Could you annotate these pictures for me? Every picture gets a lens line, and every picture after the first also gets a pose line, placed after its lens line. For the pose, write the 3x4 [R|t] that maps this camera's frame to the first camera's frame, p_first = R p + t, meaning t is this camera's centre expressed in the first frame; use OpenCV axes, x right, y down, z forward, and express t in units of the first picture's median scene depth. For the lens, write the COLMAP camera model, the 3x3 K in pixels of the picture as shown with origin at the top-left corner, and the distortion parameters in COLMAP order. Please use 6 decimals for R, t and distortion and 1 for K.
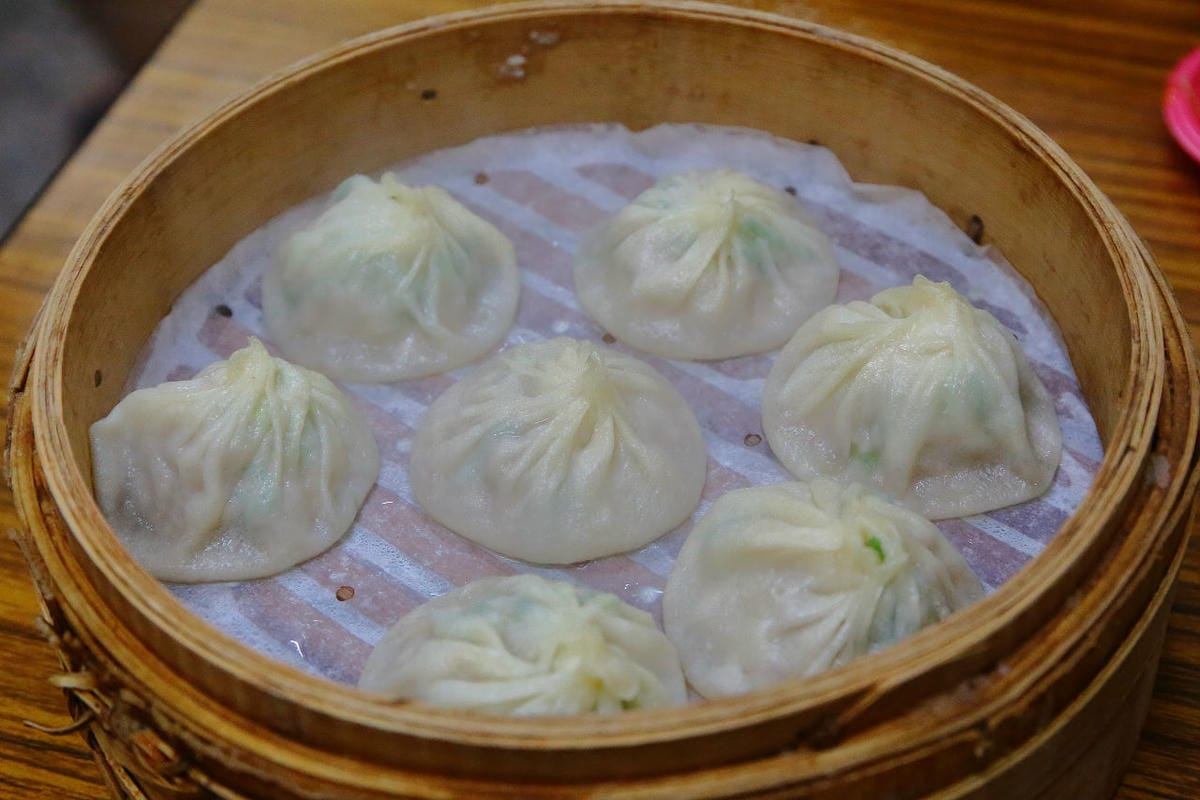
lens RADIAL K [[2038.6, 0, 600.0], [0, 2038.6, 400.0], [0, 0, 1]] dist [0.011011, -0.092767]
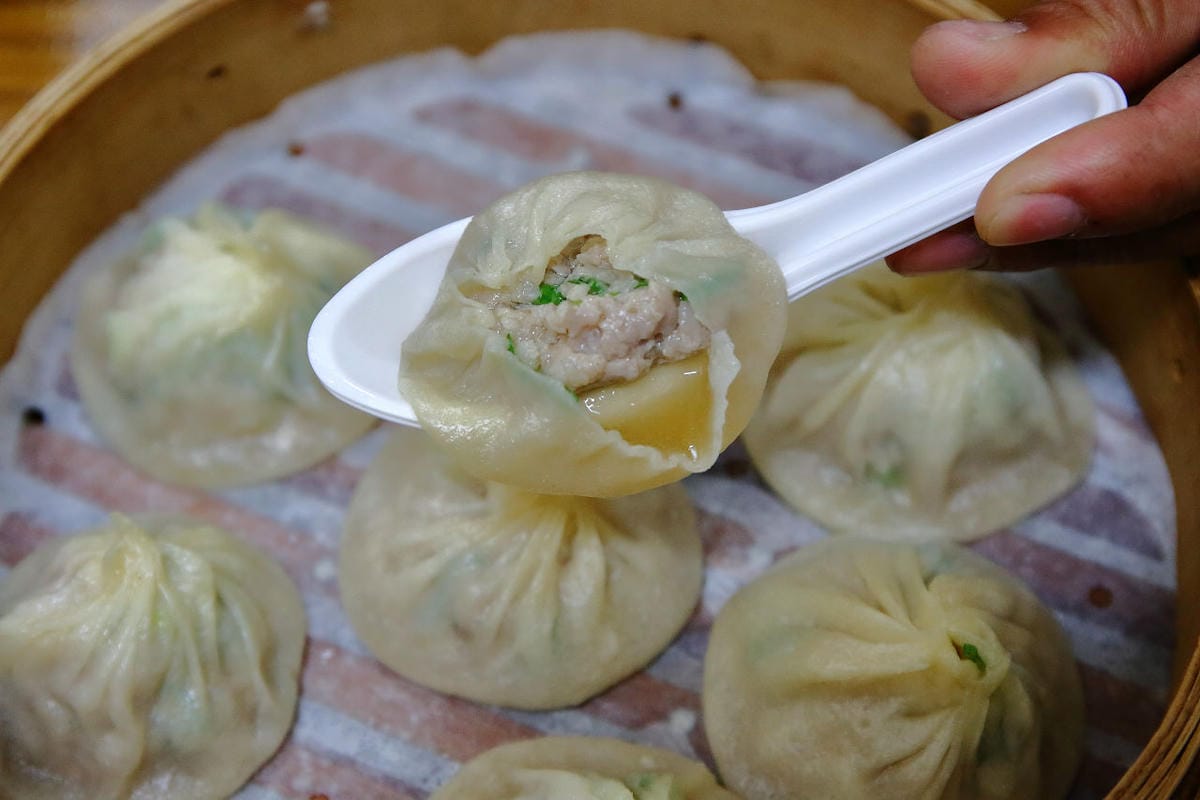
lens RADIAL K [[2038.6, 0, 600.0], [0, 2038.6, 400.0], [0, 0, 1]] dist [0.011011, -0.092767]
pose [[0.965632, -0.218198, 0.141221, -0.094742], [0.179549, 0.952868, 0.244550, -0.231510], [-0.187926, -0.210789, 0.959298, 0.229987]]
